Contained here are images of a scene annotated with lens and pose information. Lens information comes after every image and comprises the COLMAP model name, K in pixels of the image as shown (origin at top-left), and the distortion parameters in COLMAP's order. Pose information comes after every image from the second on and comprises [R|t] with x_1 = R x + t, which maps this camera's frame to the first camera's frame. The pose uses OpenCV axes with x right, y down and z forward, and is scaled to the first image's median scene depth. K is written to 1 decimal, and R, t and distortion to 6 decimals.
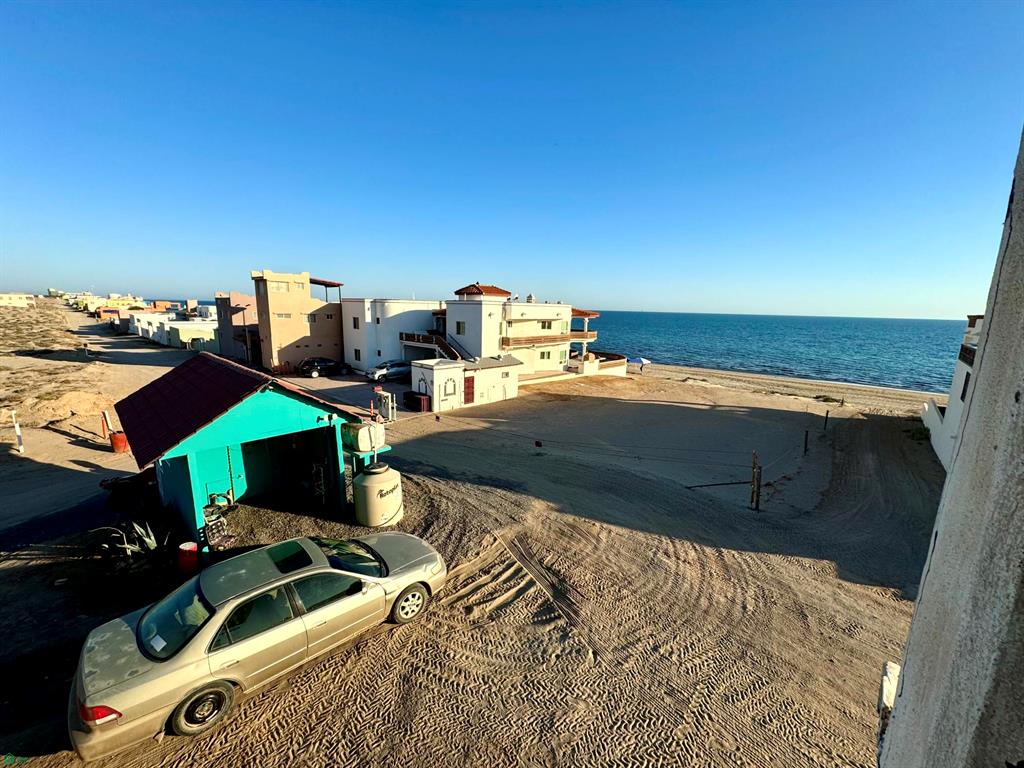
lens RADIAL K [[405.8, 0, 505.3], [0, 405.8, 378.2], [0, 0, 1]] dist [0.000272, -0.000199]
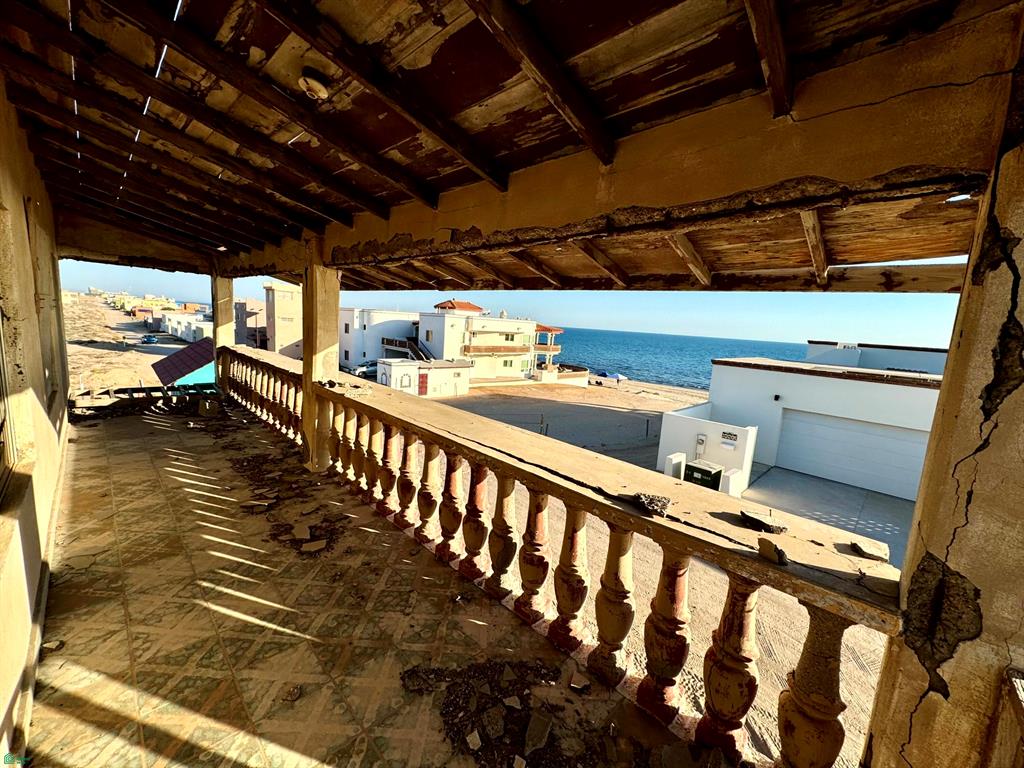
lens RADIAL K [[405.8, 0, 511.2], [0, 405.8, 382.9], [0, 0, 1]] dist [0.000272, -0.000199]
pose [[0.998444, 0.047079, -0.029894, 0.147944], [-0.047873, 0.998504, -0.026409, 0.029906], [0.028606, 0.027799, 0.999204, -0.161301]]
